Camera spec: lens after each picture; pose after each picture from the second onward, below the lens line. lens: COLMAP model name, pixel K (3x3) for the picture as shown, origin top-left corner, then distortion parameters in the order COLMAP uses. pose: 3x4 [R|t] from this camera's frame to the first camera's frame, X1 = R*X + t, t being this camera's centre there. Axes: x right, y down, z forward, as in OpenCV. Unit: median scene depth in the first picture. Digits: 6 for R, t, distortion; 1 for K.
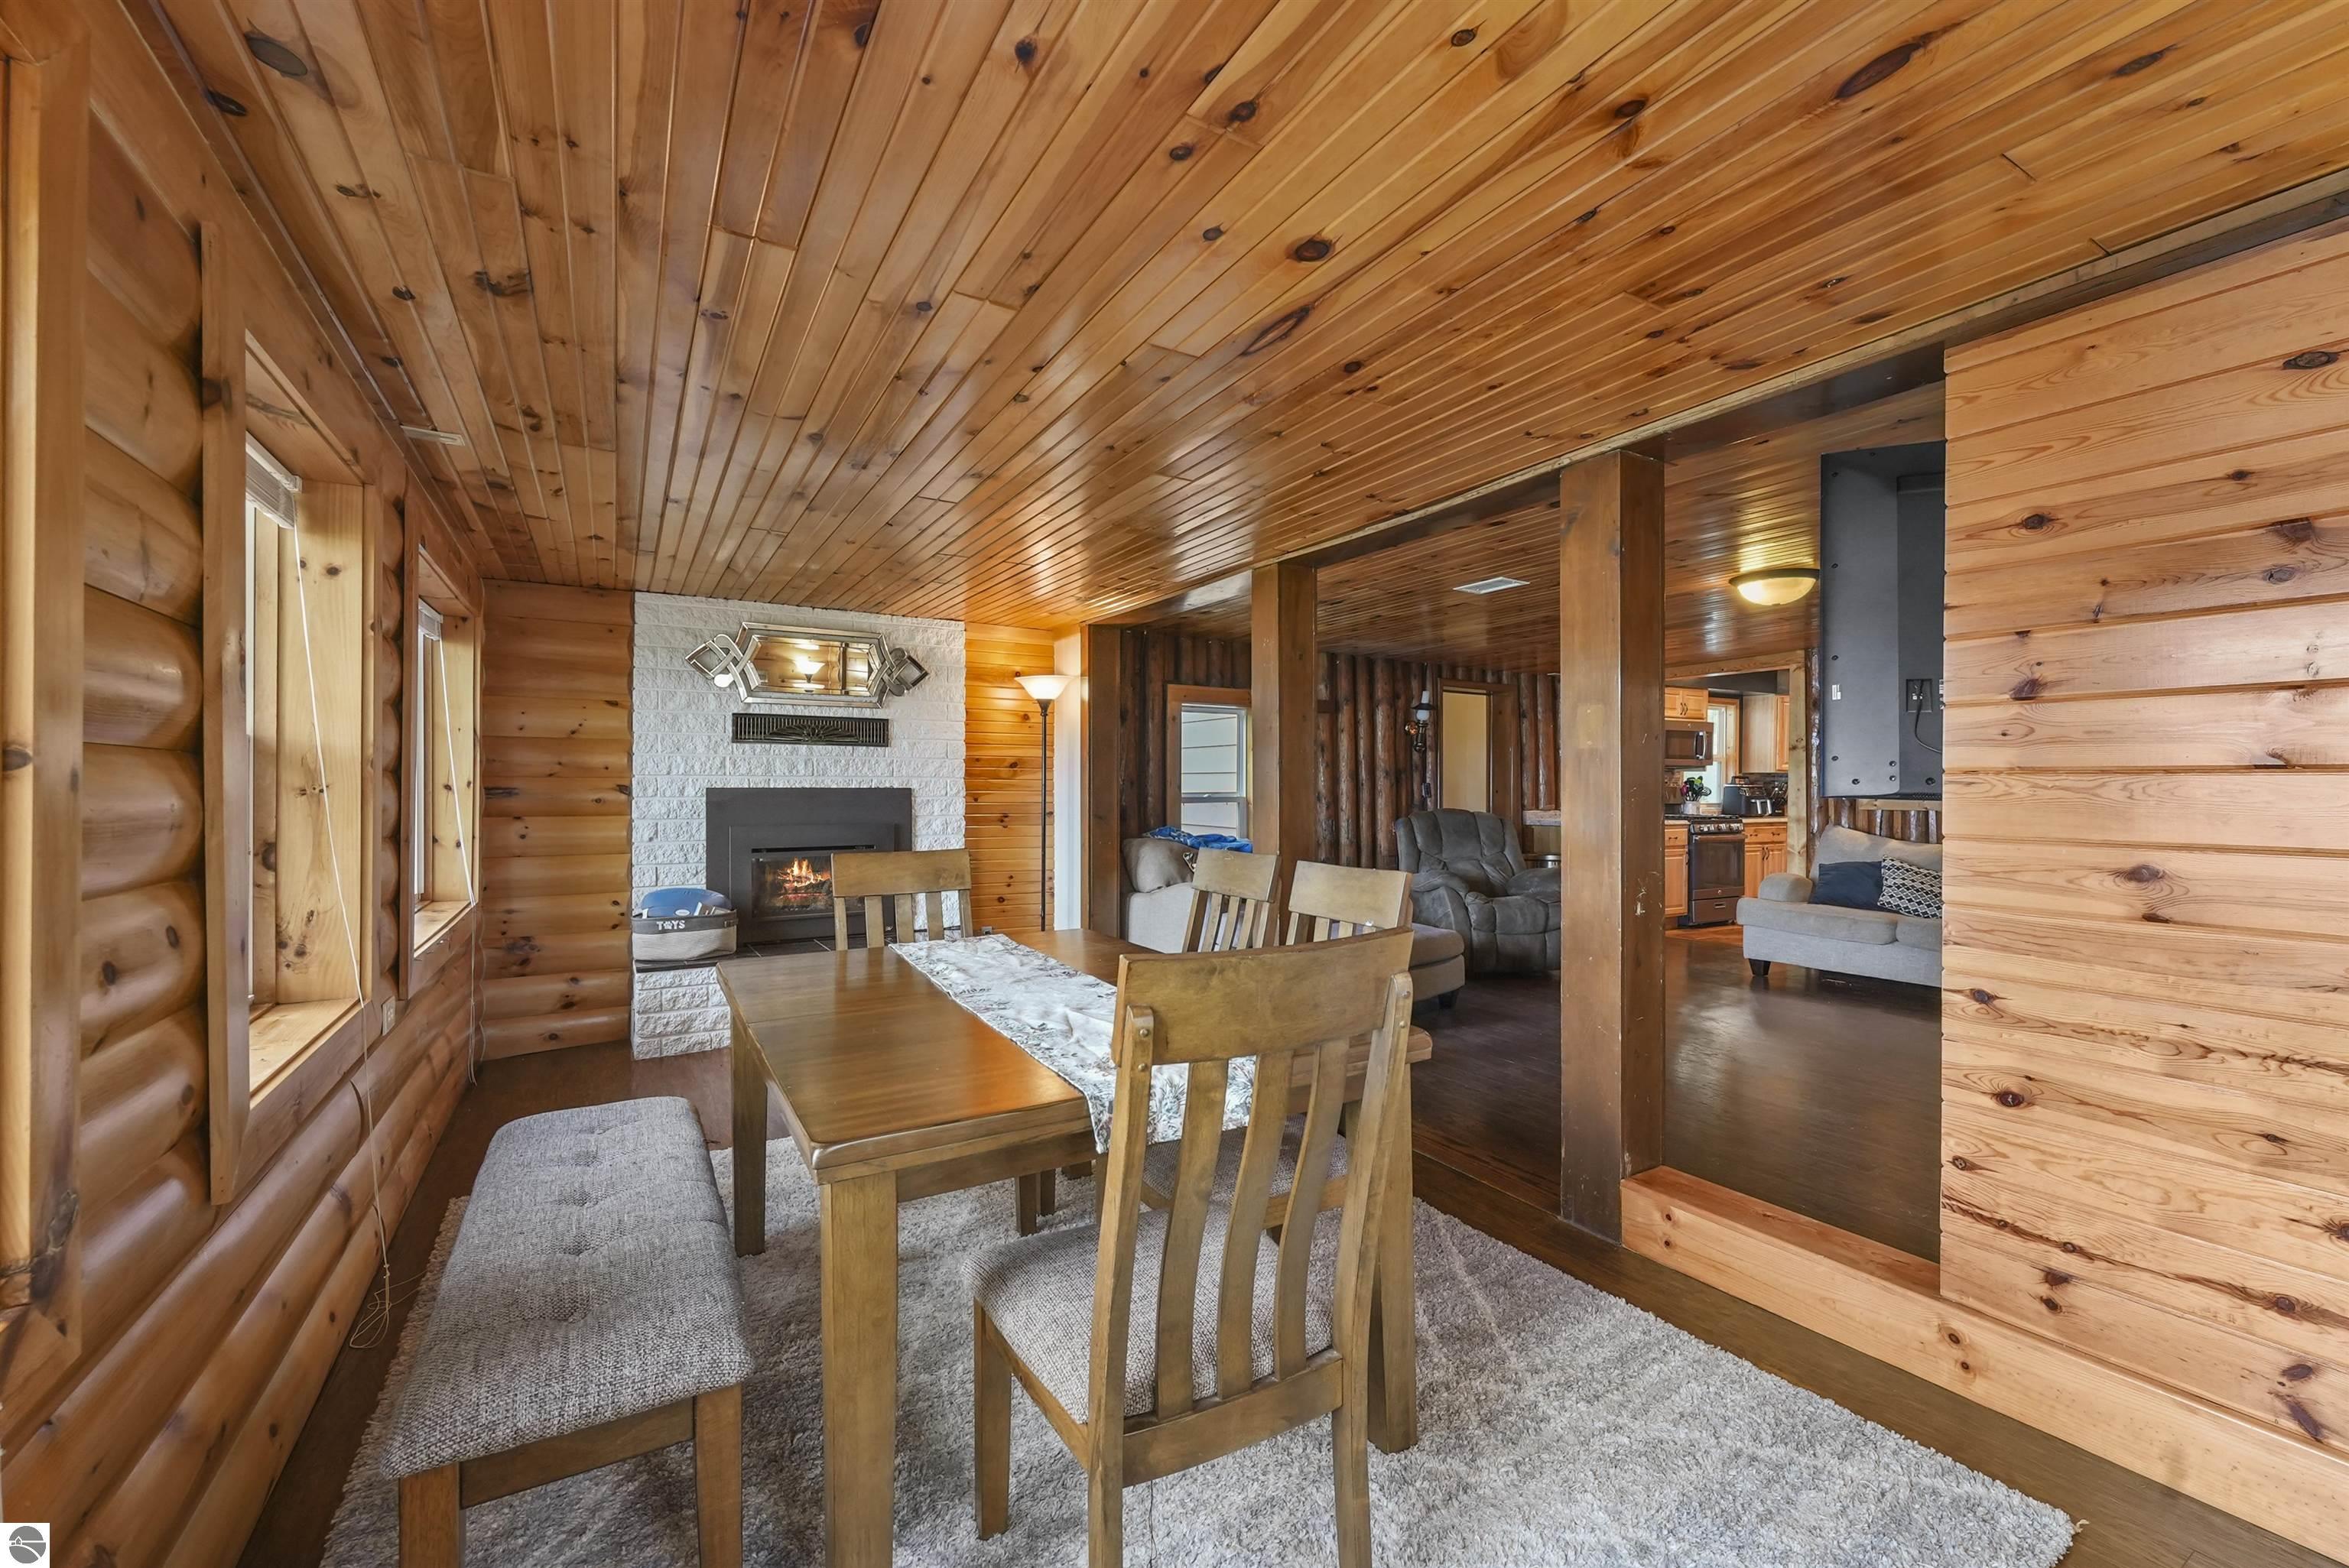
lens RADIAL K [[948.9, 0, 1181.9], [0, 948.9, 773.8], [0, 0, 1]] dist [-0.006429, 0.000731]
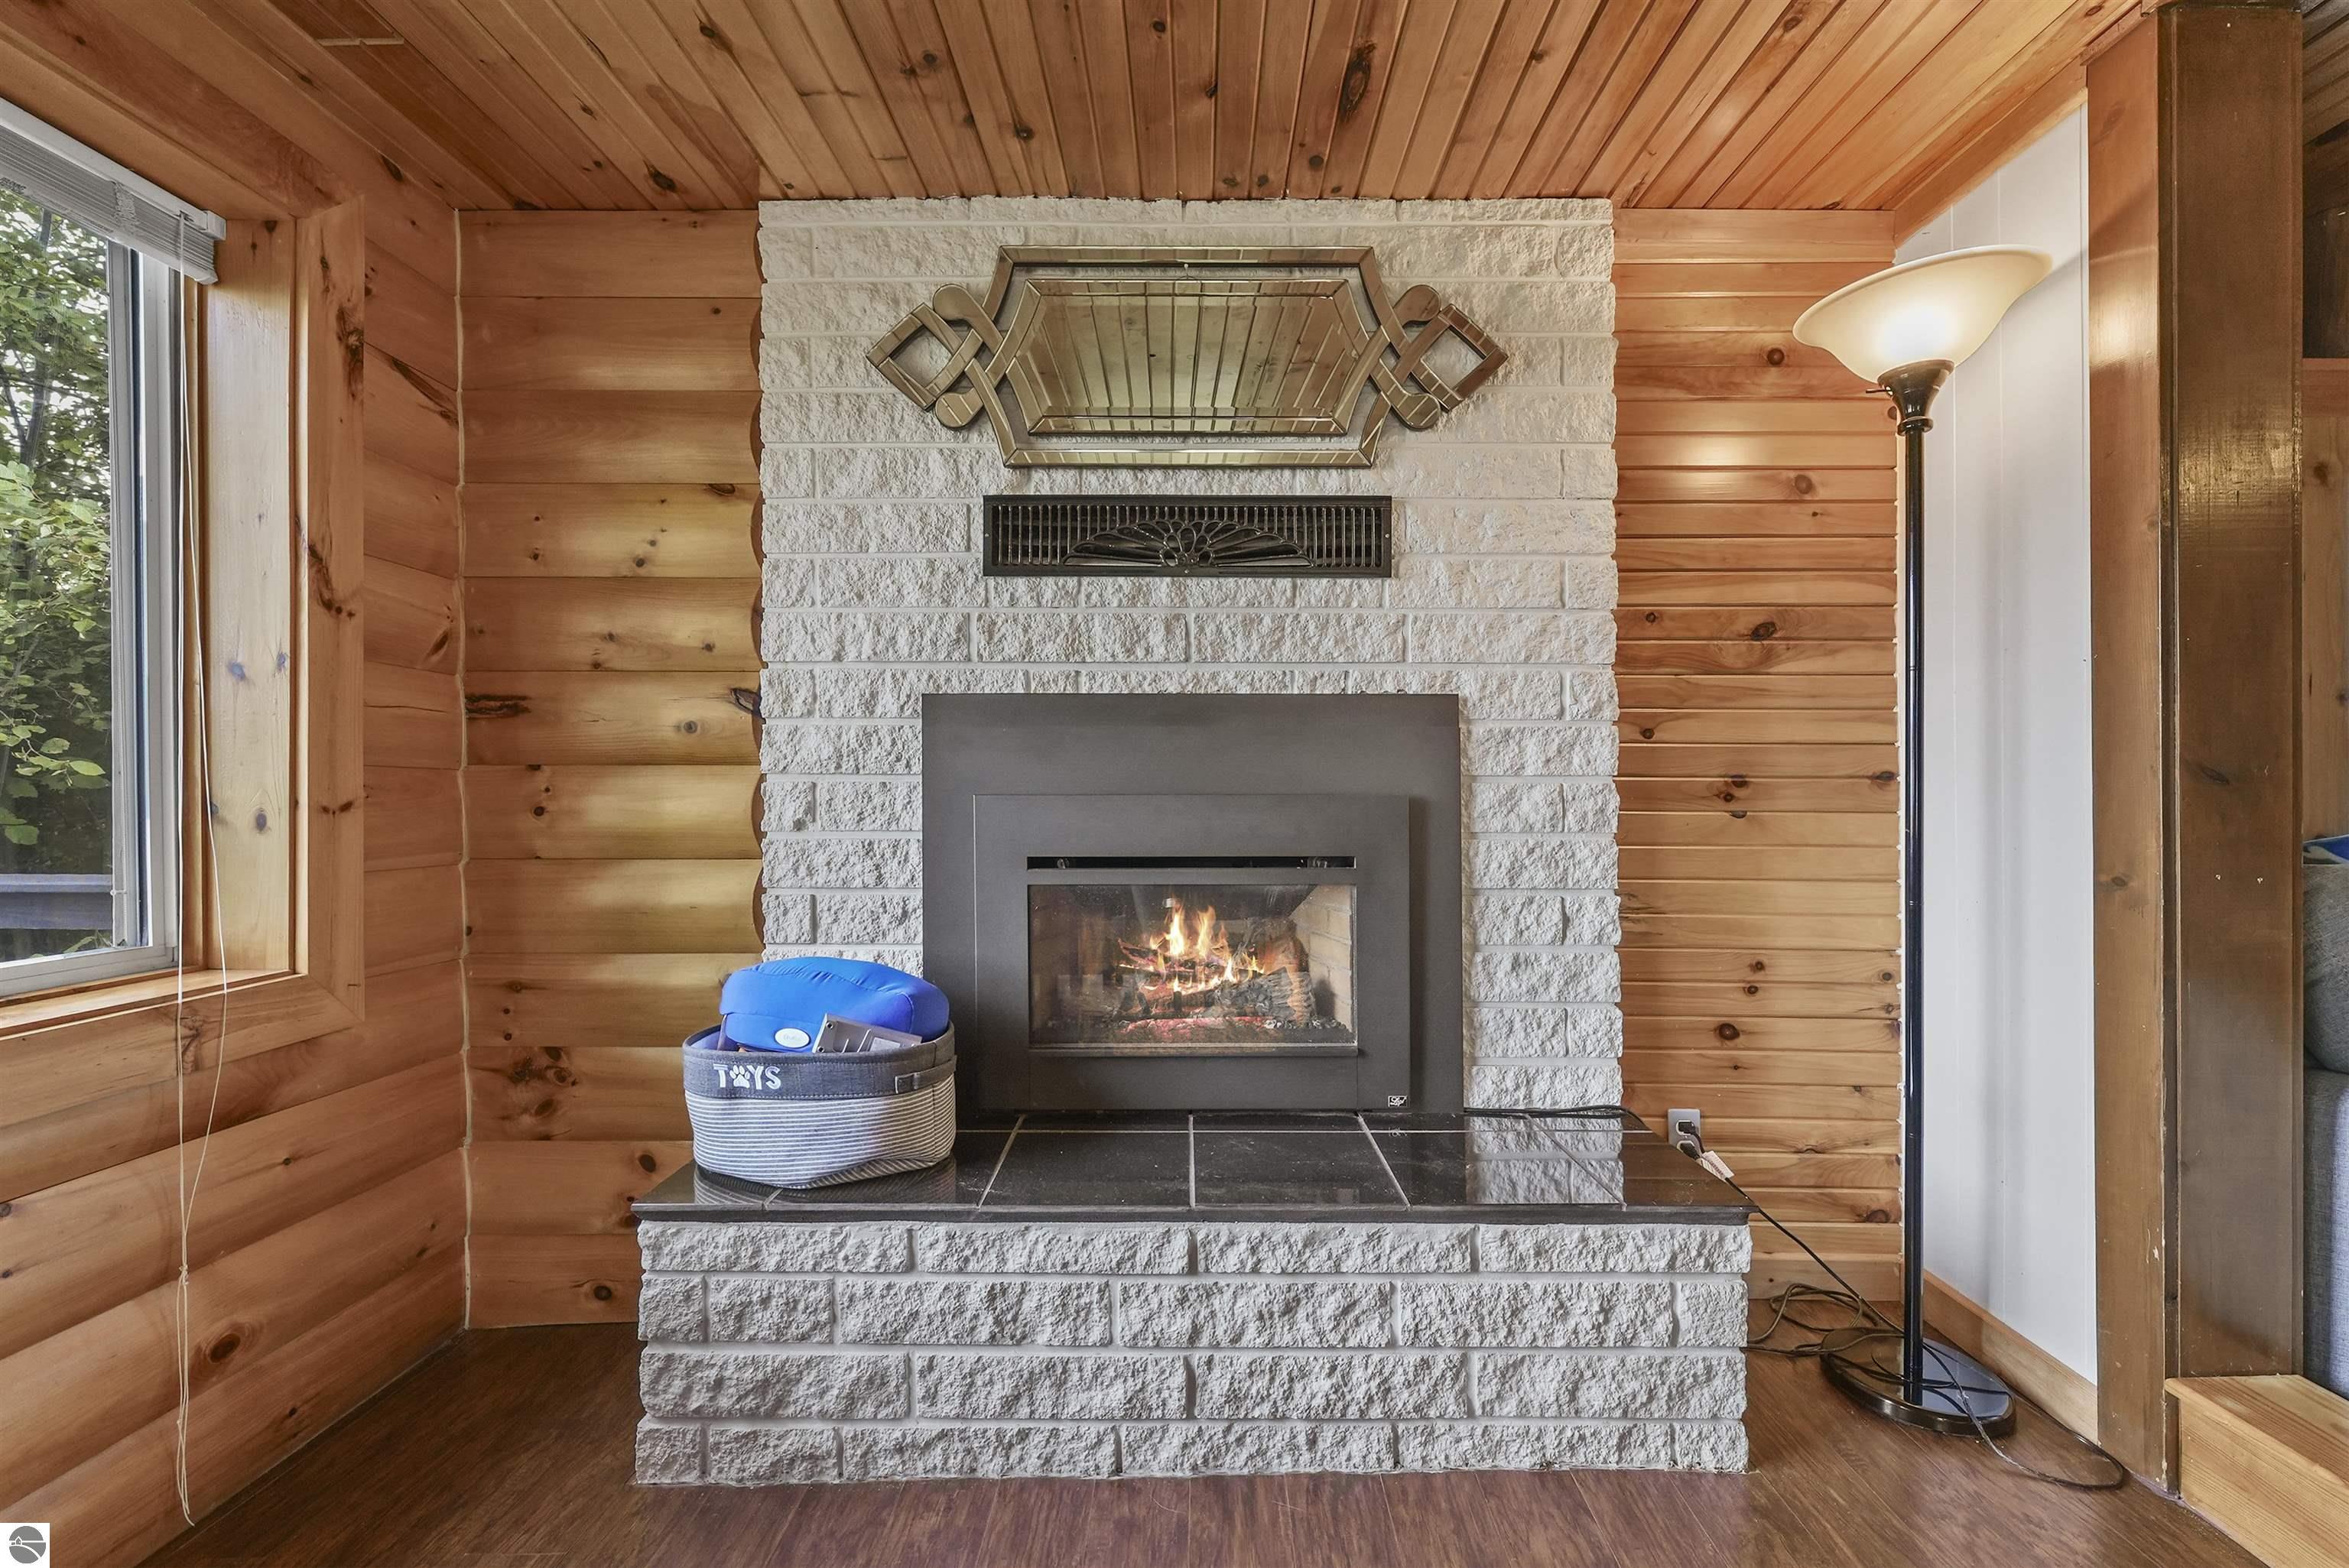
lens RADIAL K [[948.9, 0, 1188.2], [0, 948.9, 788.5], [0, 0, 1]] dist [-0.006429, 0.000731]
pose [[0.852731, -0.007243, -0.522300, -0.205008], [0.007472, 0.999971, -0.001669, 0.052790], [0.522297, -0.002480, 0.852760, 0.709285]]
